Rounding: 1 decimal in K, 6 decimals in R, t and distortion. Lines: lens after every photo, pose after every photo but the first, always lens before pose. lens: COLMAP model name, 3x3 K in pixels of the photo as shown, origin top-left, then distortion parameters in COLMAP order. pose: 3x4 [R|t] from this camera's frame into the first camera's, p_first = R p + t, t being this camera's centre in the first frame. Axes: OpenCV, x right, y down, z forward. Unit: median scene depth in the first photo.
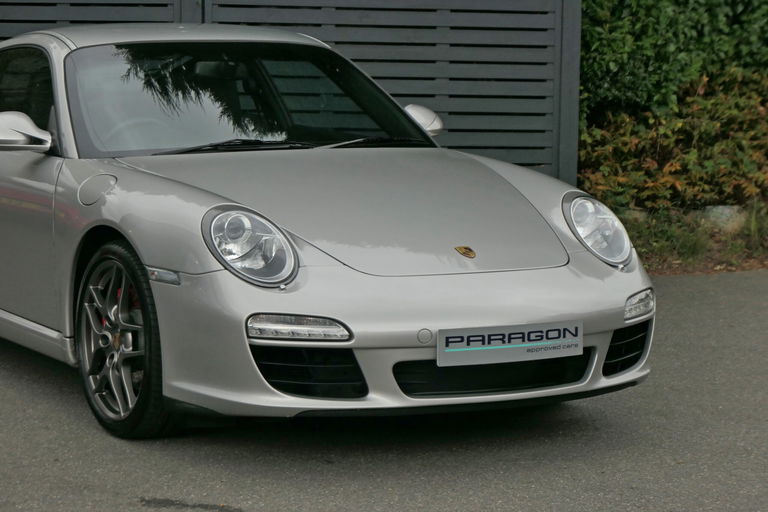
lens RADIAL K [[2342.8, 0, 384.0], [0, 2342.8, 256.0], [0, 0, 1]] dist [-0.019942, -2.851403]
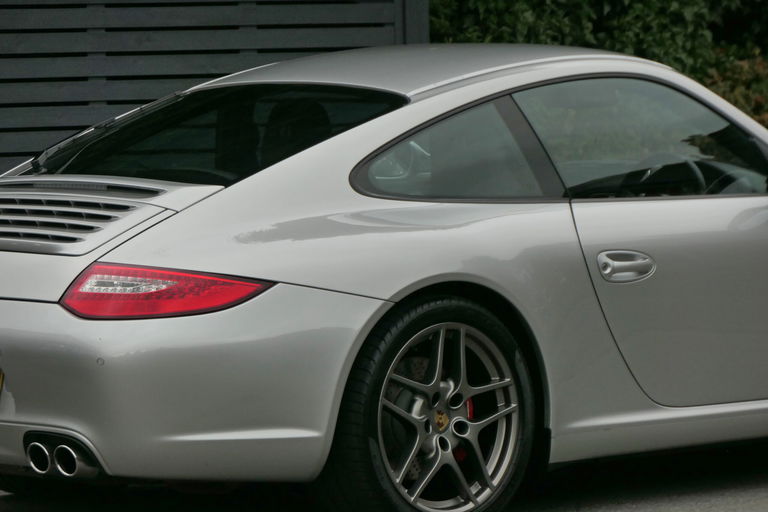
lens RADIAL K [[4725.9, 0, 384.0], [0, 4725.9, 256.0], [0, 0, 1]] dist [0.418883, -114.459430]
pose [[0.969978, -0.049109, 0.238182, -0.311977], [0.063213, 0.996648, -0.051939, 0.046215], [-0.234833, 0.065436, 0.969831, -0.441374]]
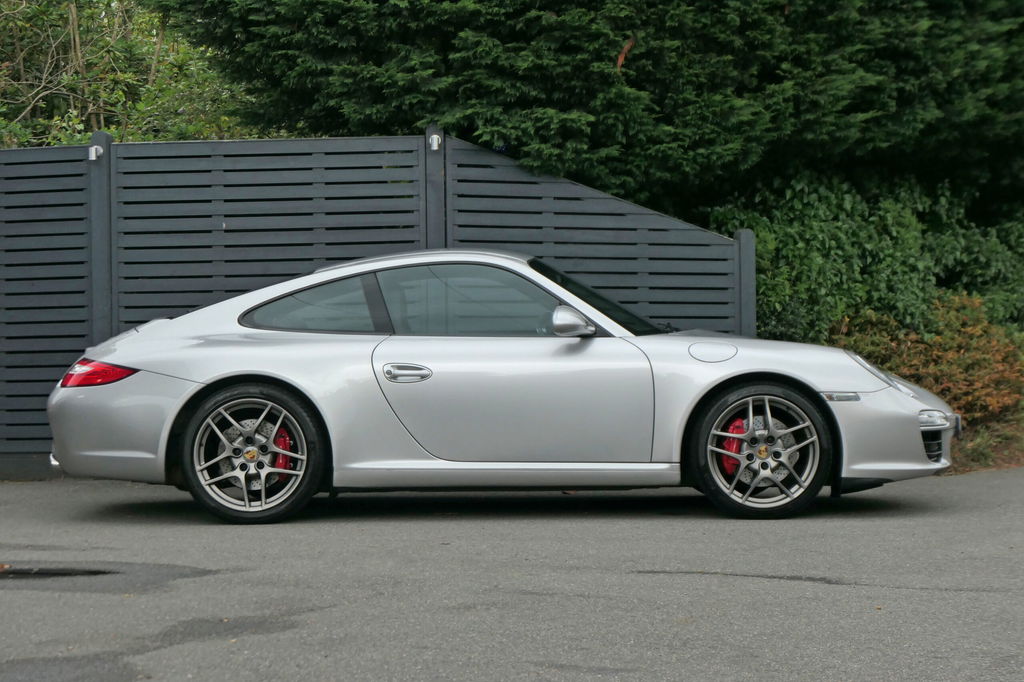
lens RADIAL K [[2318.8, 0, 512.0], [0, 2318.8, 341.0], [0, 0, 1]] dist [0.051981, -0.969422]
pose [[0.992784, -0.026440, 0.116966, -0.196300], [0.040865, 0.991602, -0.122701, 0.083805], [-0.112739, 0.126595, 0.985527, -0.141882]]
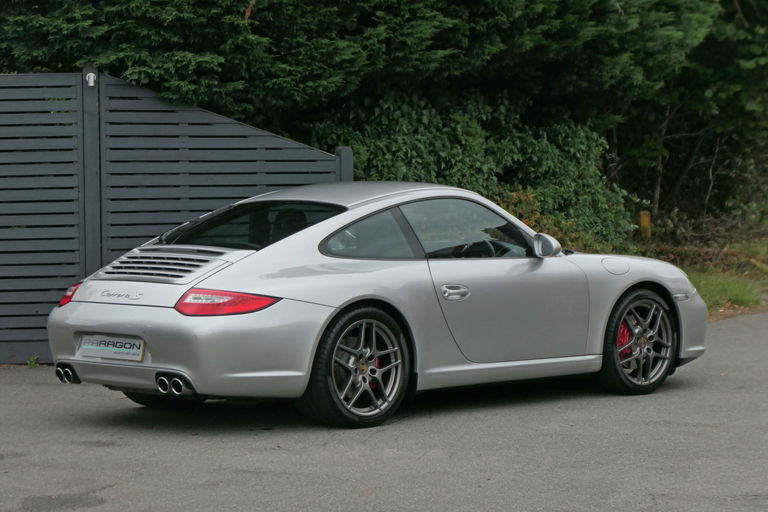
lens RADIAL K [[2566.3, 0, 384.0], [0, 2566.3, 256.0], [0, 0, 1]] dist [-0.008085, -2.237218]
pose [[0.963274, -0.038279, 0.265779, -0.349299], [0.058486, 0.995933, -0.068533, 0.059734], [-0.262075, 0.081561, 0.961595, -0.543303]]
